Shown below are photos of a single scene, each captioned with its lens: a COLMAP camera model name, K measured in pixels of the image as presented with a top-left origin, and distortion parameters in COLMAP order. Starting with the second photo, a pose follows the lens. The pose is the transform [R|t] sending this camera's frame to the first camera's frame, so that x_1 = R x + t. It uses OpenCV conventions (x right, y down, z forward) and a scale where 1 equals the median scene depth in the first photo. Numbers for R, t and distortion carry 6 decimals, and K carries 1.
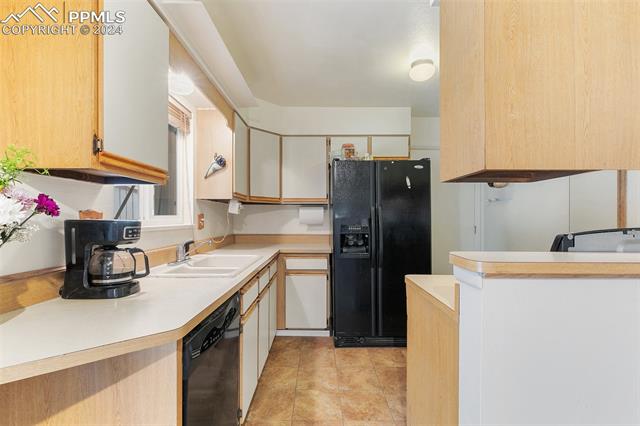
lens RADIAL K [[288.5, 0, 318.2], [0, 288.5, 217.8], [0, 0, 1]] dist [0.011641, -0.000210]
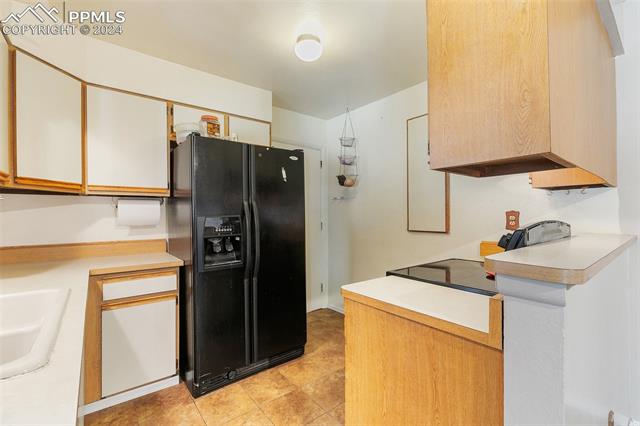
lens RADIAL K [[284.1, 0, 320.0], [0, 284.1, 213.0], [0, 0, 1]] dist [0.003178, 0.000252]
pose [[0.781558, -0.002220, 0.623828, -0.131817], [0.007811, 0.999950, -0.006227, 0.000098], [-0.623783, 0.009739, 0.781537, 0.250122]]
